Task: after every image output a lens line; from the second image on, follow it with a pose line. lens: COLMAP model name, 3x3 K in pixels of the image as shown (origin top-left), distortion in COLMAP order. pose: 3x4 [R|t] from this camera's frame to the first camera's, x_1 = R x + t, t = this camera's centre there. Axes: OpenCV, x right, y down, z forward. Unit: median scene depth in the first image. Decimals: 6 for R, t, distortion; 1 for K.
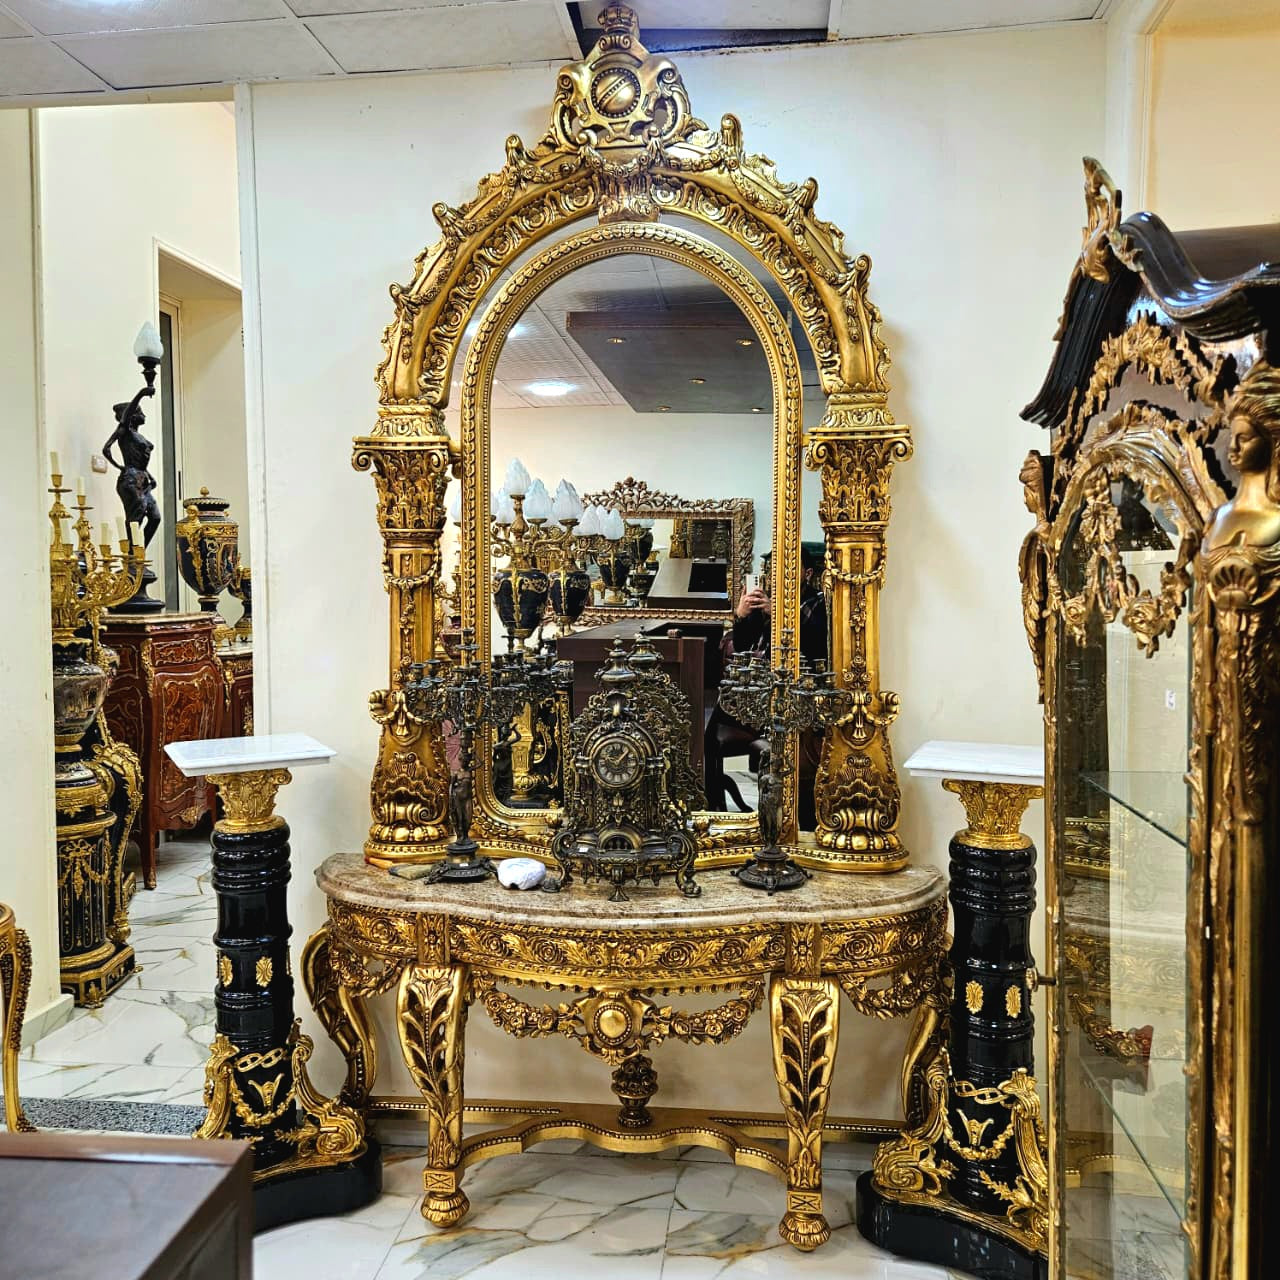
lens RADIAL K [[1149.6, 0, 616.9], [0, 1149.6, 640.3], [0, 0, 1]] dist [0.079799, -0.088943]
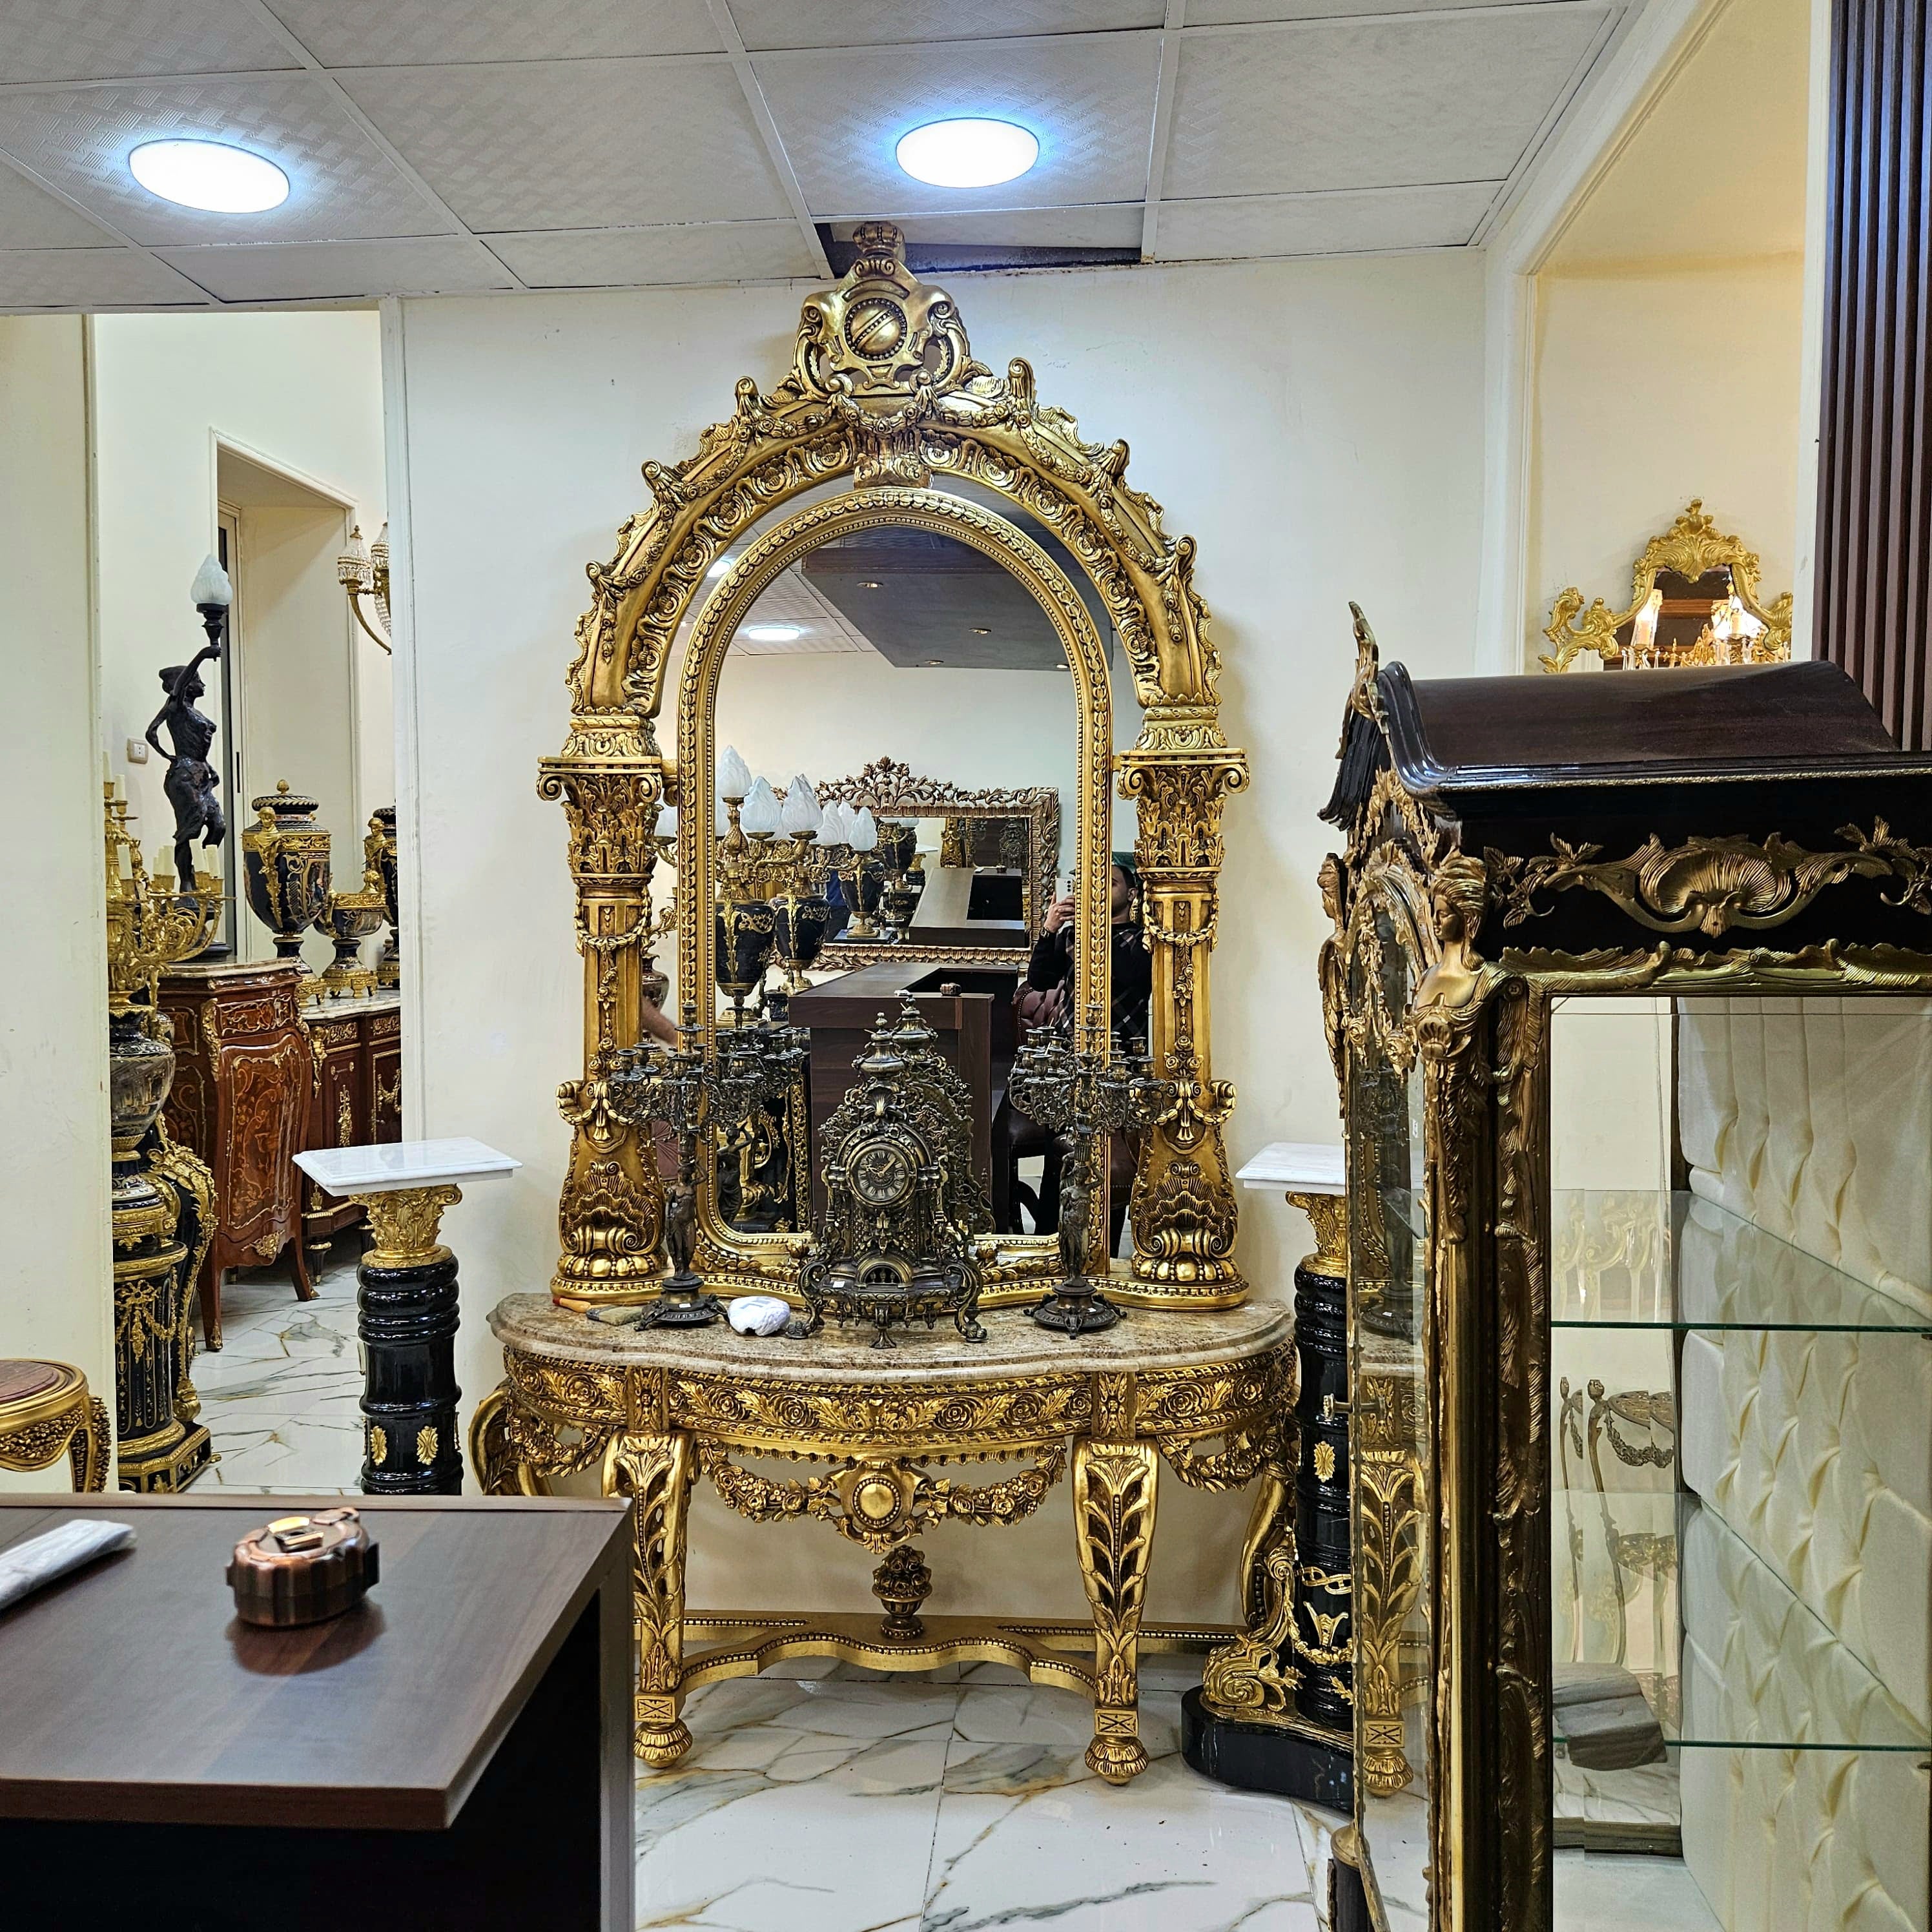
lens RADIAL K [[1735.2, 0, 931.1], [0, 1735.2, 966.5], [0, 0, 1]] dist [0.079799, -0.088943]
pose [[0.999157, -0.002469, 0.040968, -0.013029], [0.002692, 0.999982, -0.005396, -0.028459], [-0.040954, 0.005502, 0.999146, -0.187435]]
